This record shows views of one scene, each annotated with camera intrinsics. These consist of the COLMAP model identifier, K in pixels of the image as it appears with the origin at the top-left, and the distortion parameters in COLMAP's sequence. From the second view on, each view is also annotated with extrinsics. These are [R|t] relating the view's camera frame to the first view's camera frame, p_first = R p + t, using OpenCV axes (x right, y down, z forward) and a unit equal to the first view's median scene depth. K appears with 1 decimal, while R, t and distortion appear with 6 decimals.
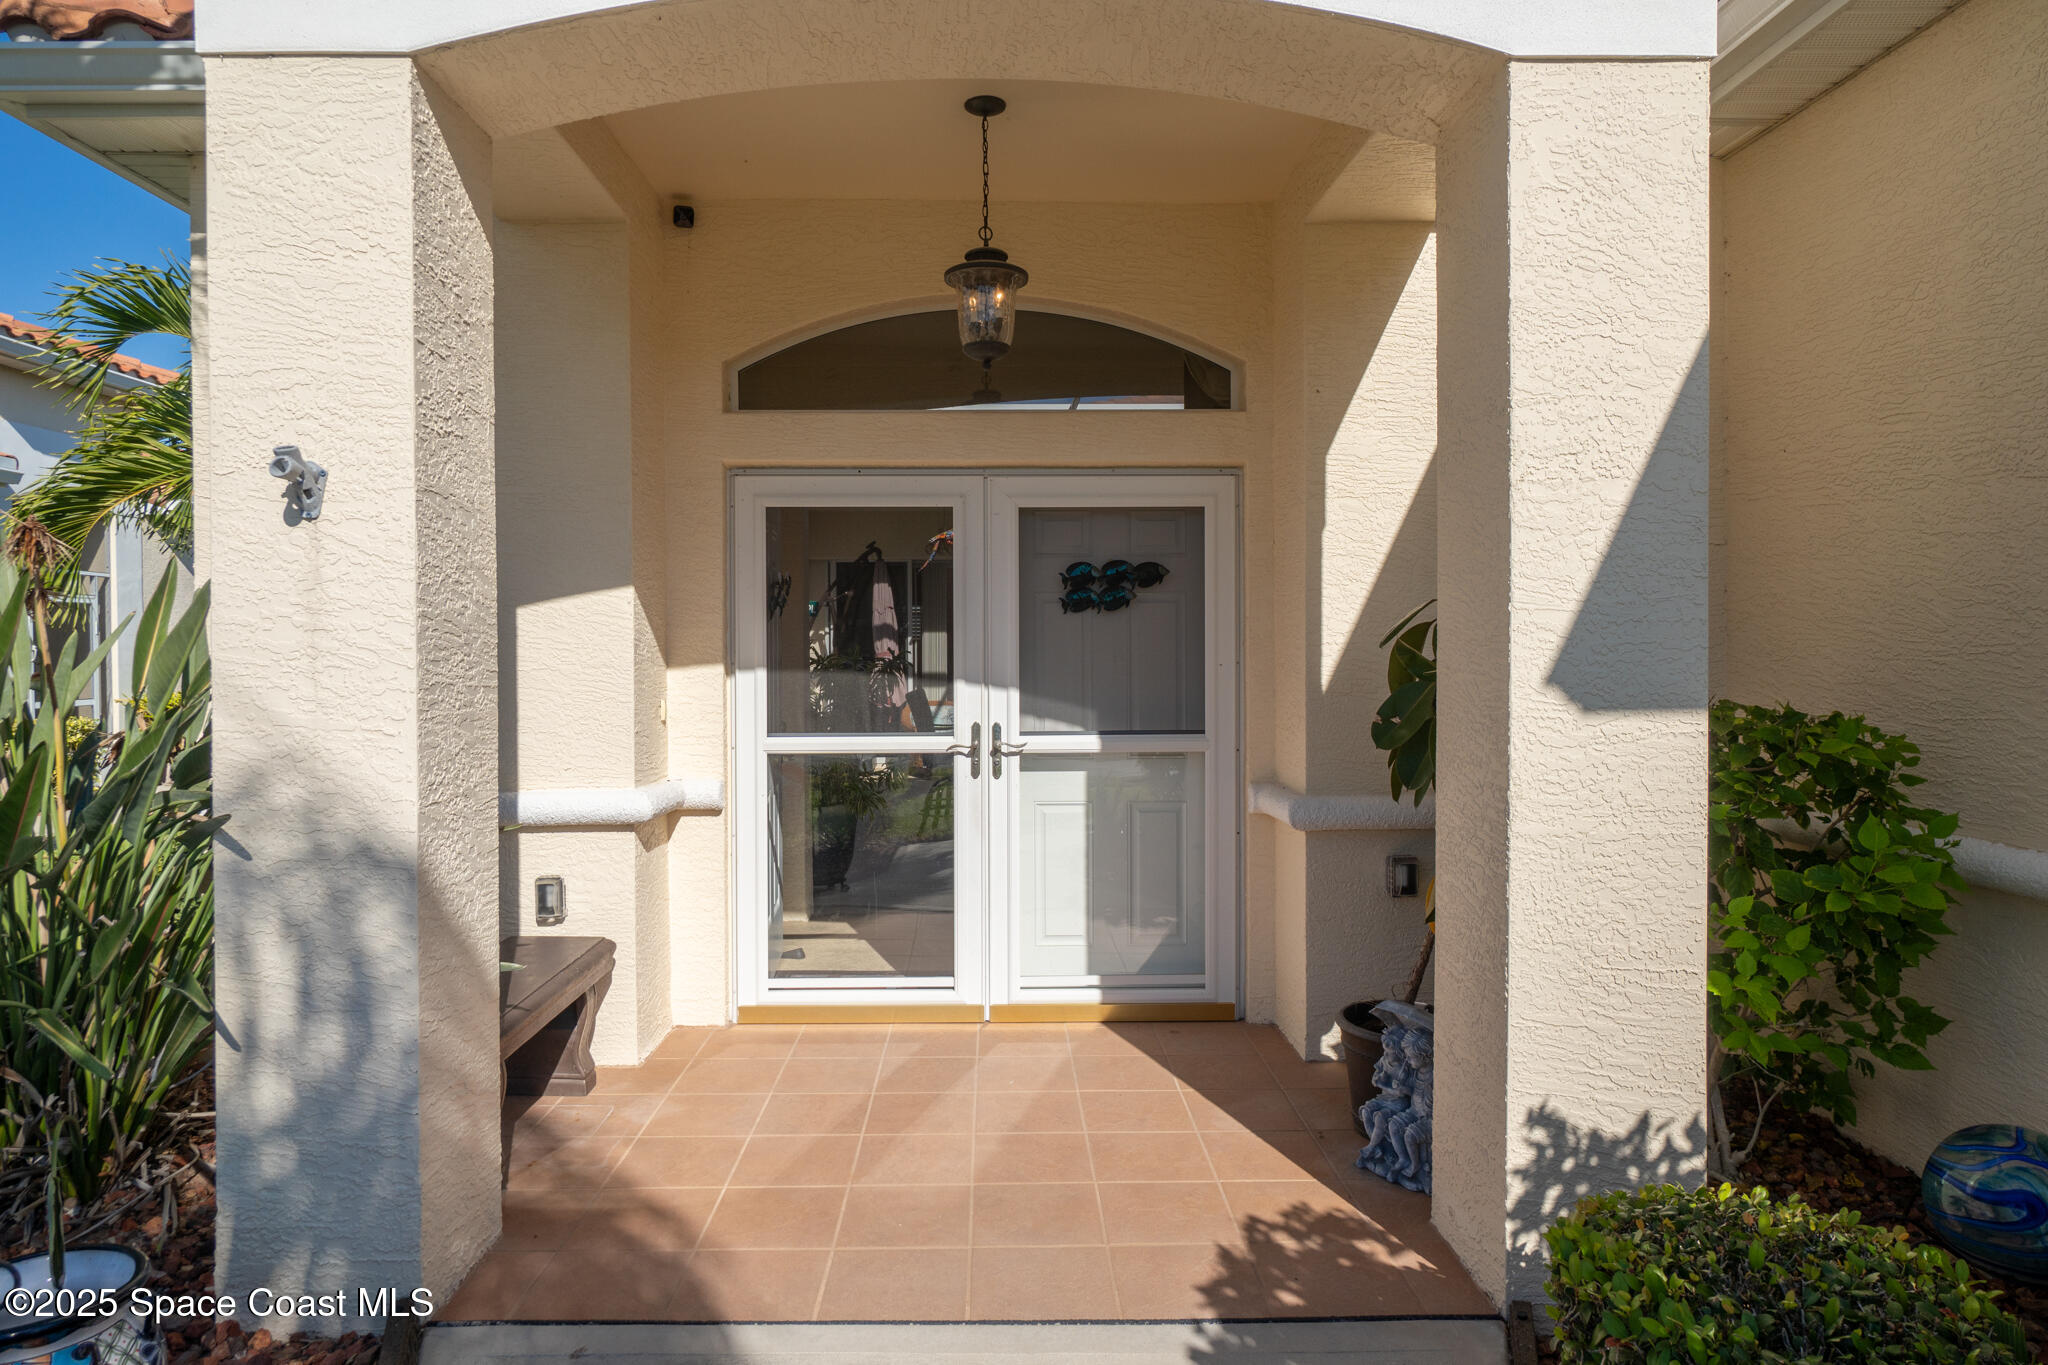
lens RADIAL K [[1224.0, 0, 1010.8], [0, 1224.0, 664.8], [0, 0, 1]] dist [-0.003859, -0.001209]
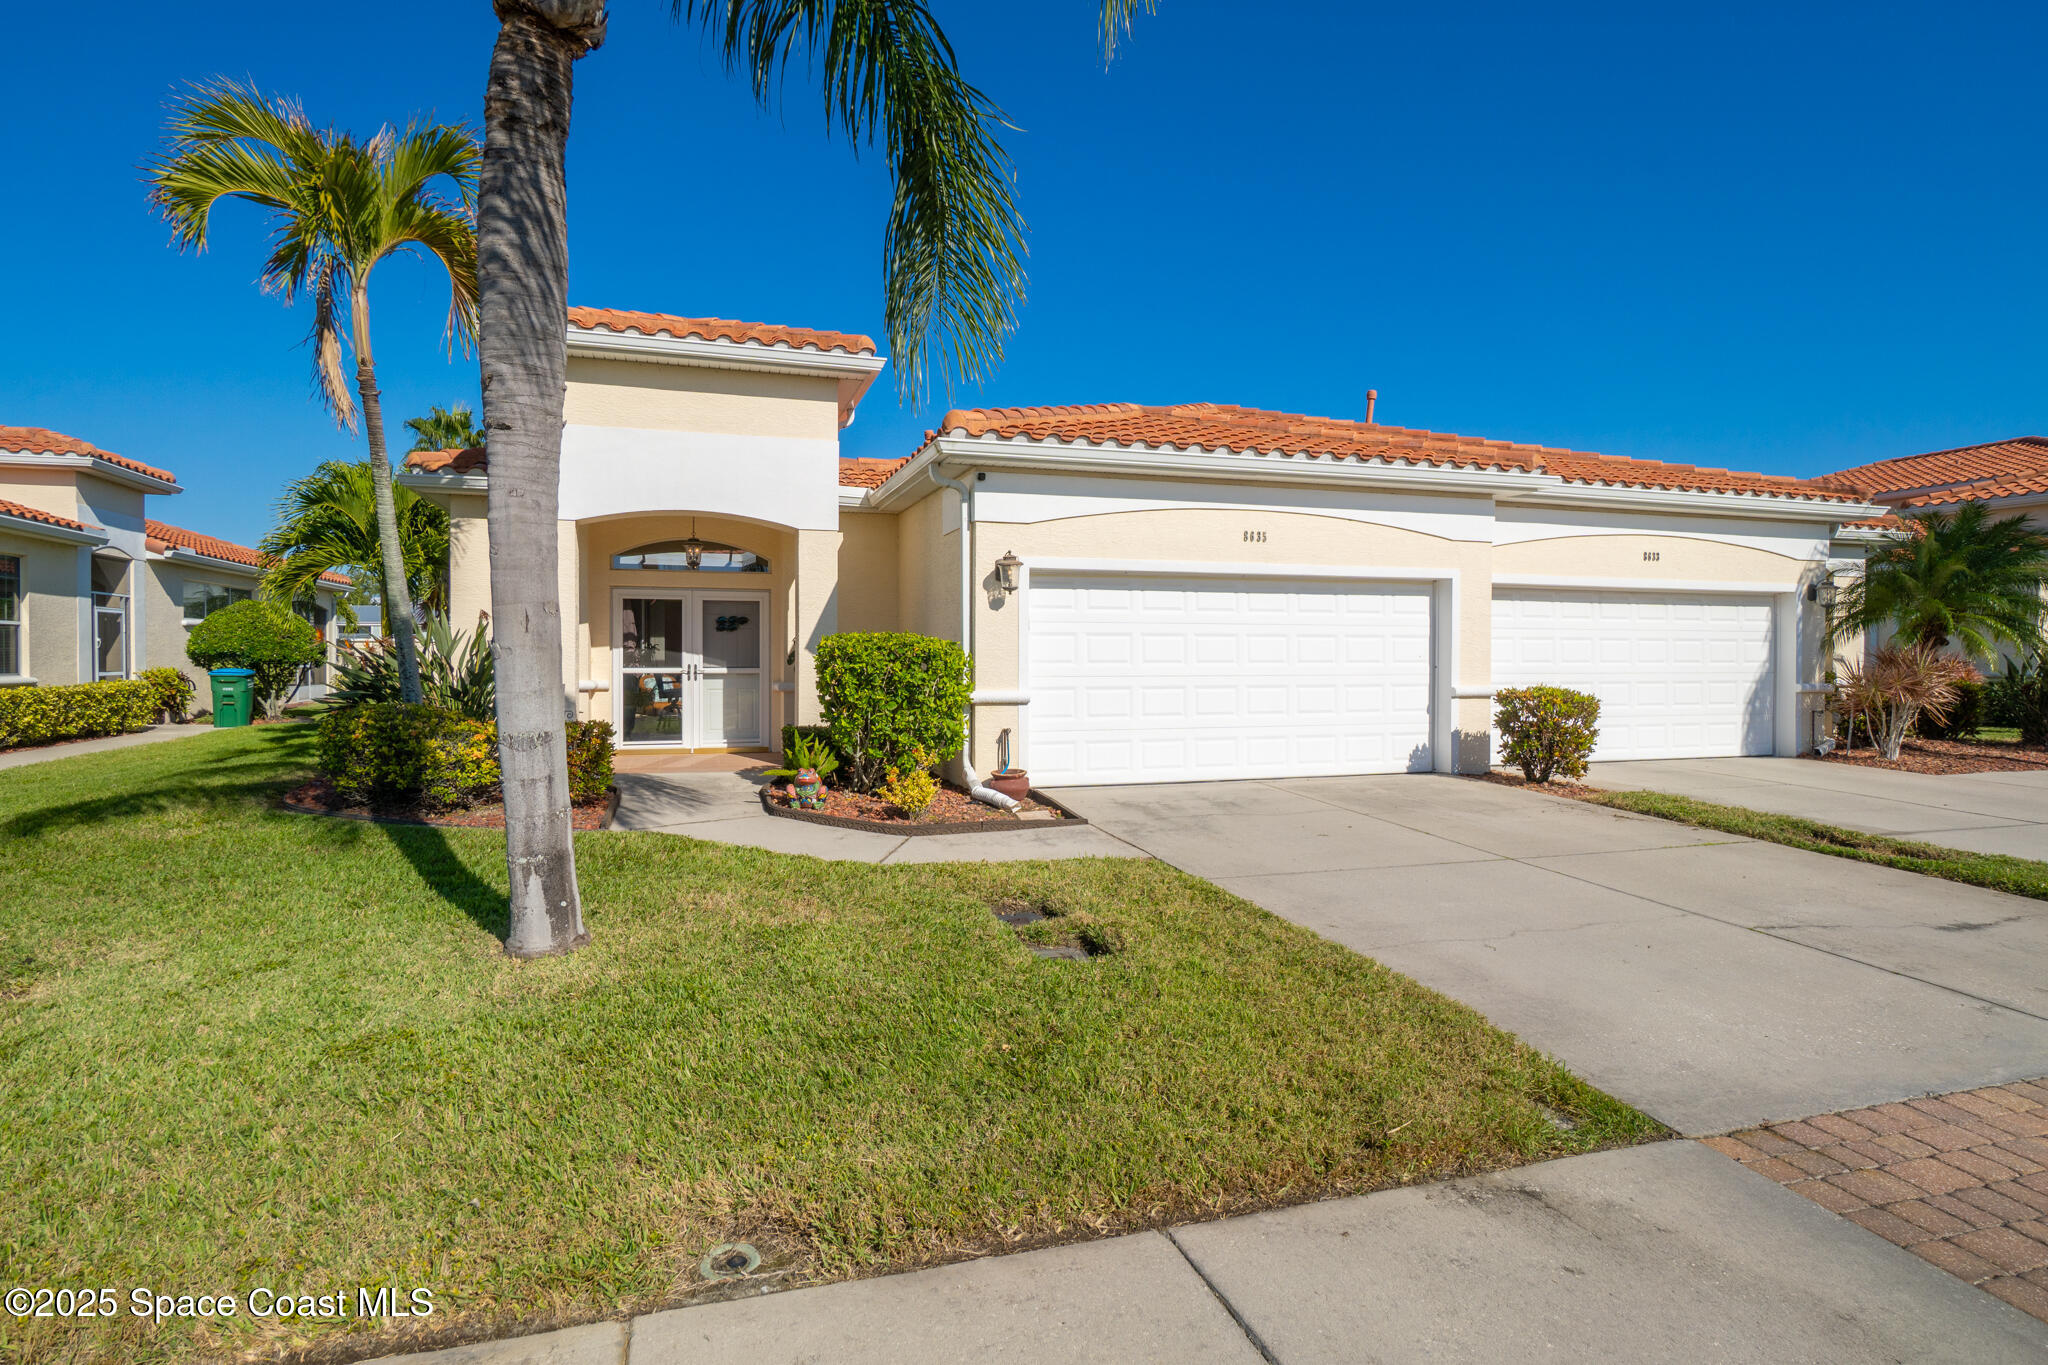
lens RADIAL K [[1034.8, 0, 1014.3], [0, 1034.8, 666.8], [0, 0, 1]] dist [-0.010352, 0.001176]
pose [[0.957621, 0.003188, 0.288013, 0.009489], [-0.003181, 0.999995, -0.000491, 0.057413], [-0.288013, -0.000446, 0.957626, -2.126824]]
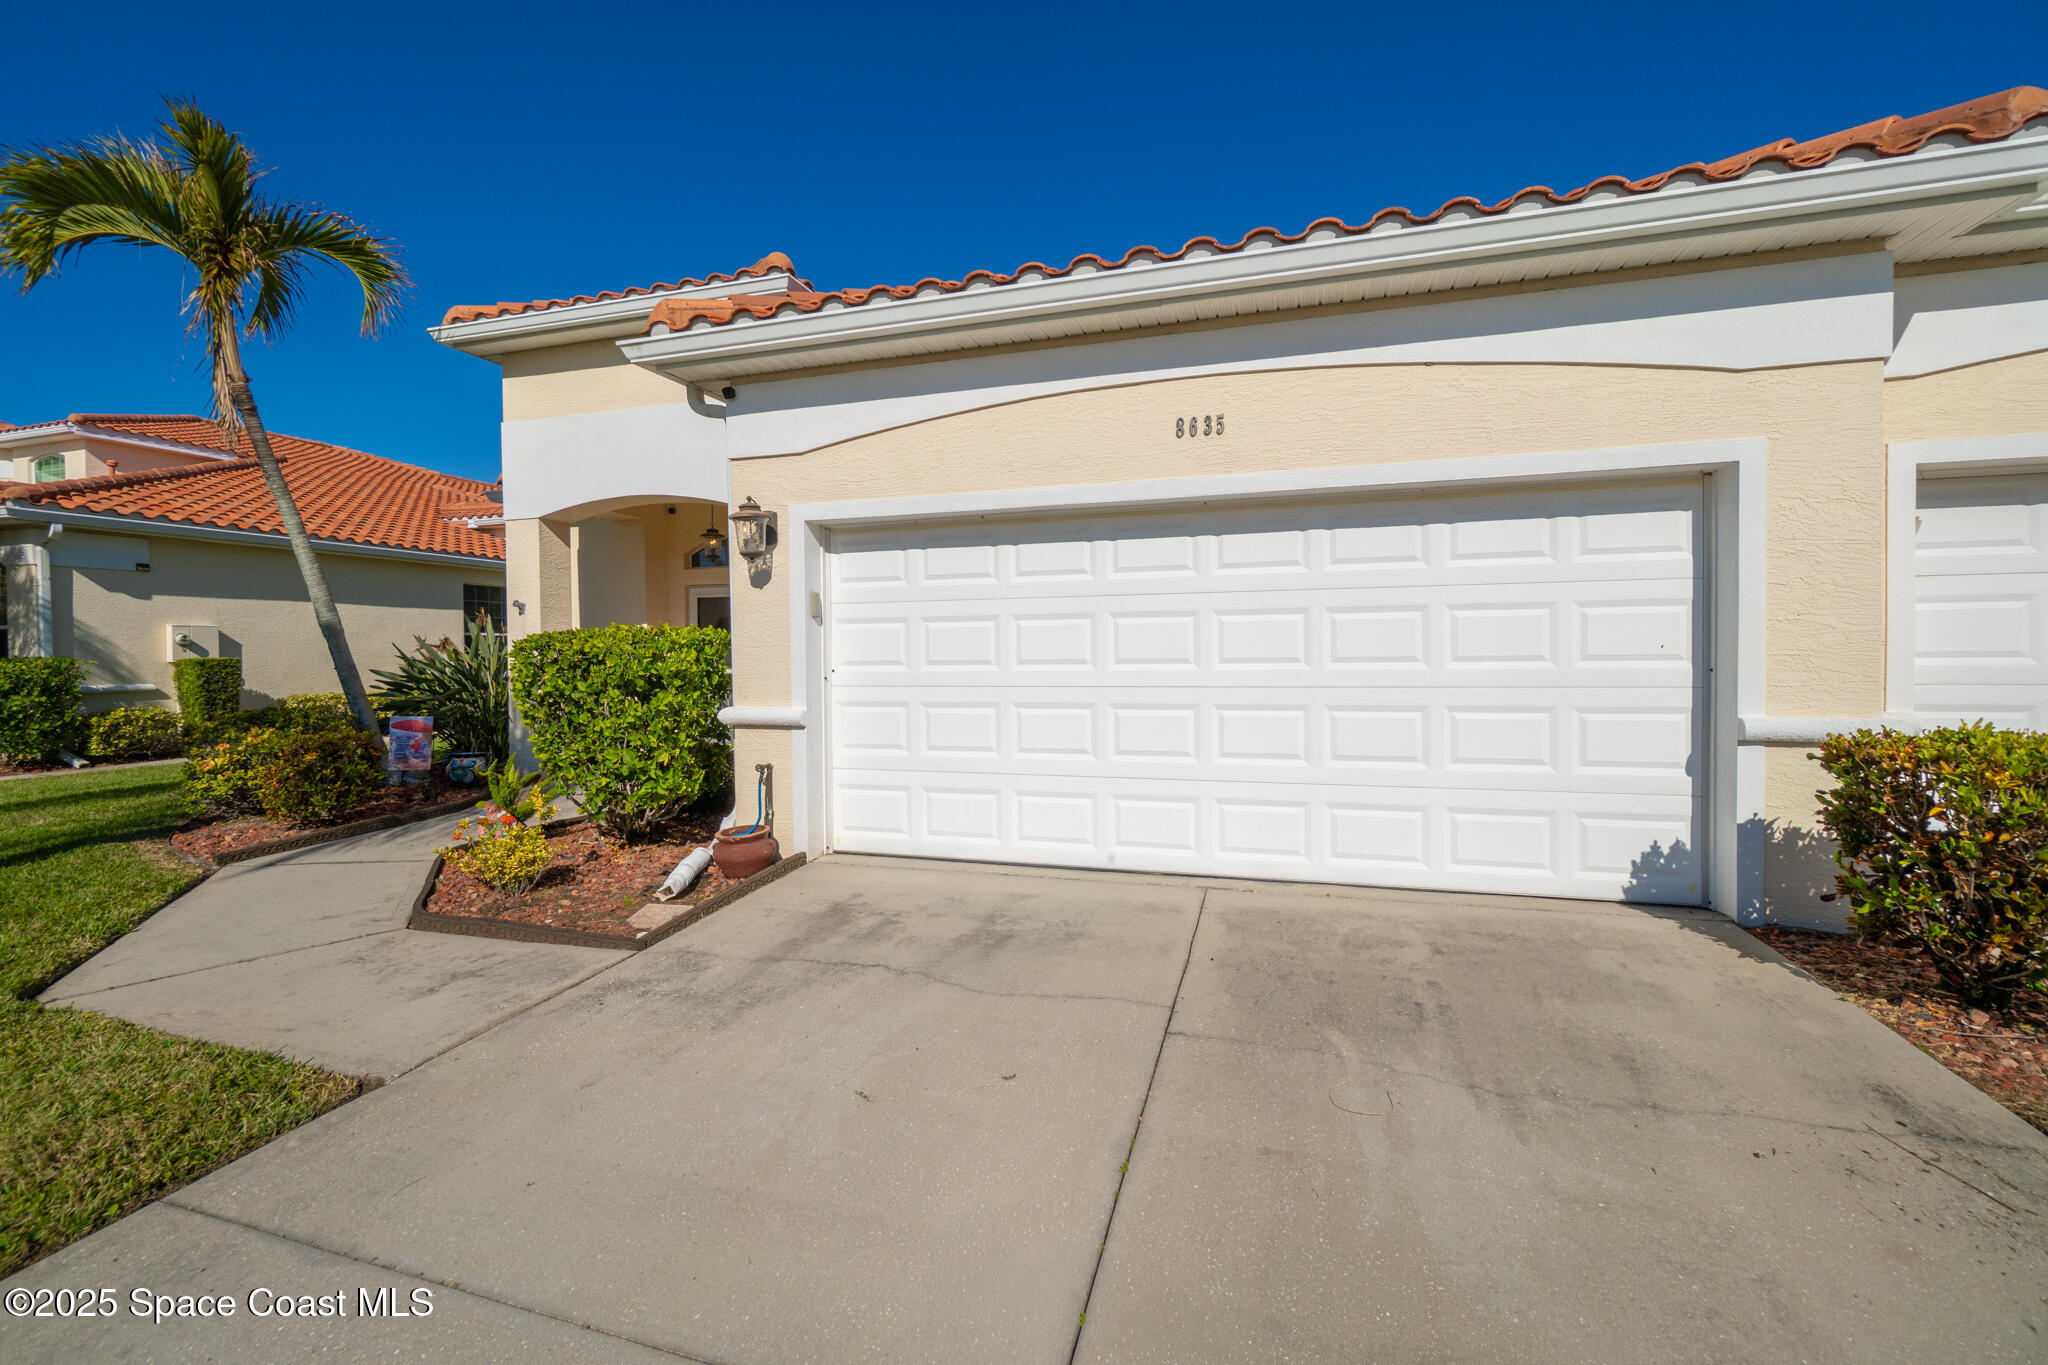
lens RADIAL K [[891.1, 0, 1009.4], [0, 891.1, 665.0], [0, 0, 1]] dist [-0.004054, -0.000611]
pose [[0.949985, 0.000003, -0.312295, 1.423130], [0.002313, 0.999973, 0.007046, 0.038109], [0.312286, -0.007415, 0.949959, -1.059507]]
